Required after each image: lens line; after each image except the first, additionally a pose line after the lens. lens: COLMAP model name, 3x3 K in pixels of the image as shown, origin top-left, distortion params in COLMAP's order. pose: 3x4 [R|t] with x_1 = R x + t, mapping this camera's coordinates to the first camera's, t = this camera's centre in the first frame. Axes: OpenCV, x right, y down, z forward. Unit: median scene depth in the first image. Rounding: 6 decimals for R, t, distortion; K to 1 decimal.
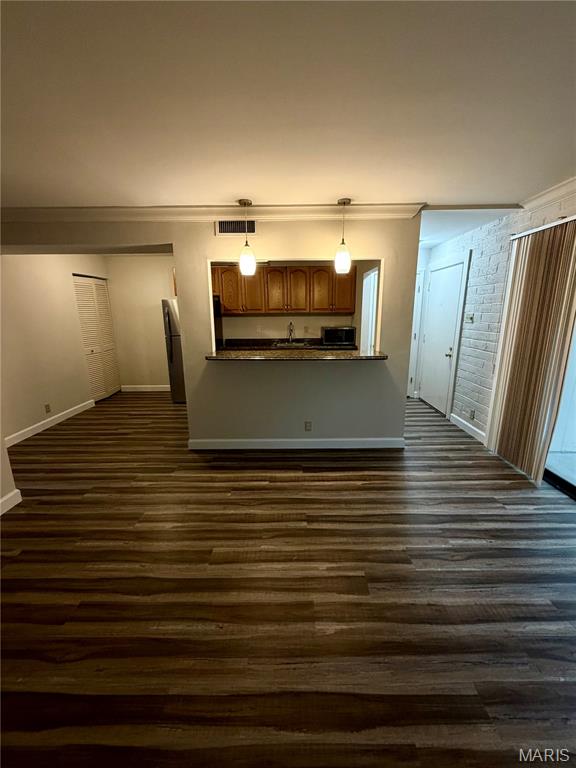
lens RADIAL K [[308.3, 0, 290.7], [0, 308.3, 384.8], [0, 0, 1]] dist [-0.000731, 0.000302]
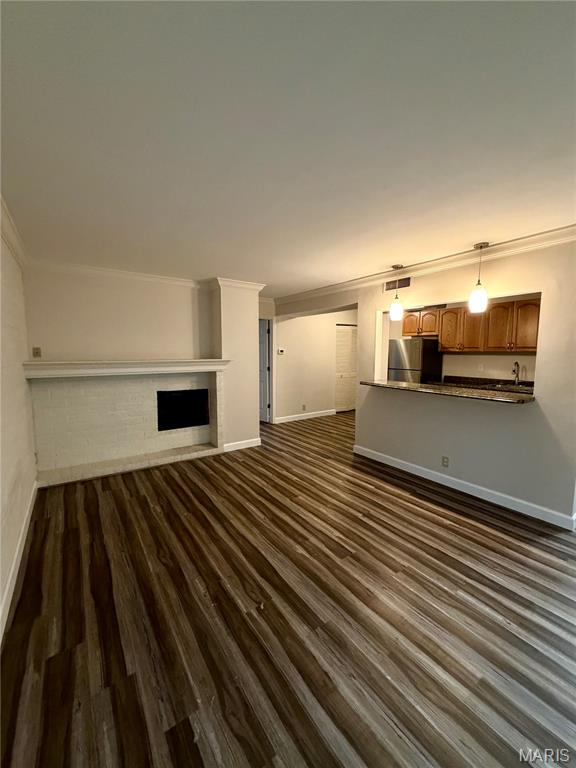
lens RADIAL K [[308.3, 0, 283.9], [0, 308.3, 389.5], [0, 0, 1]] dist [-0.000731, 0.000302]
pose [[0.568015, 0.113482, -0.815157, 0.666277], [-0.196983, 0.980407, -0.000774, 0.009490], [0.799098, 0.161012, 0.579239, -0.047036]]
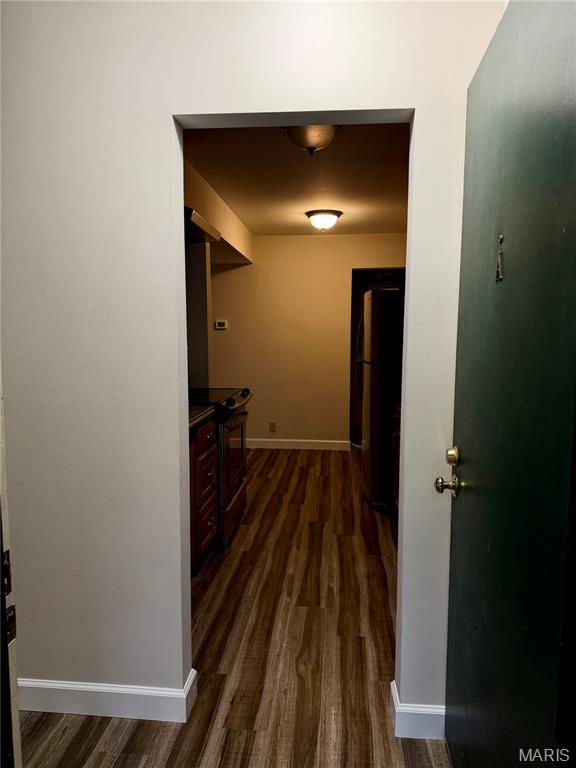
lens RADIAL K [[548.0, 0, 291.7], [0, 548.0, 389.3], [0, 0, 1]] dist [0.043582, -0.001180]
pose [[-0.099758, 0.105915, -0.989358, 1.091089], [-0.234937, 0.963697, 0.126857, -0.352843], [0.966878, 0.245092, -0.071253, 1.675514]]
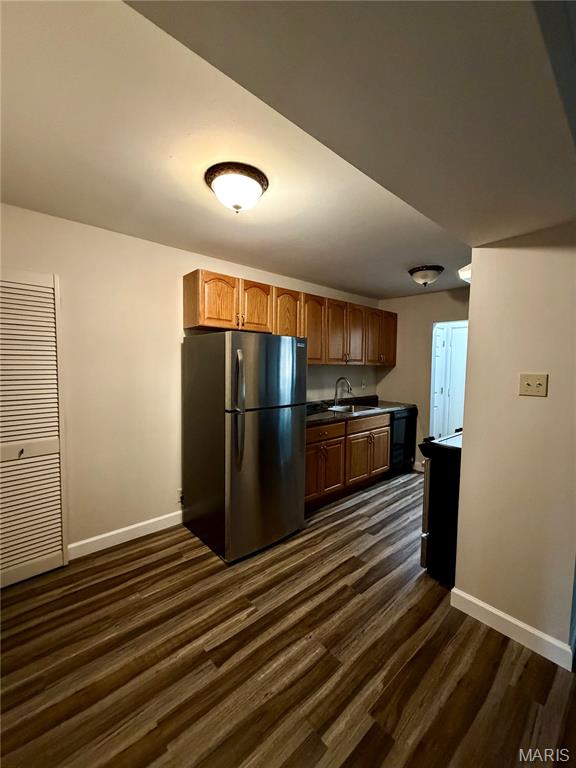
lens RADIAL K [[308.3, 0, 289.4], [0, 308.3, 384.2], [0, 0, 1]] dist [-0.000731, 0.000302]
pose [[0.759337, -0.026972, 0.650138, -1.106892], [0.136510, 0.983509, -0.118636, -0.233641], [-0.636217, 0.178835, 0.750497, 1.065542]]
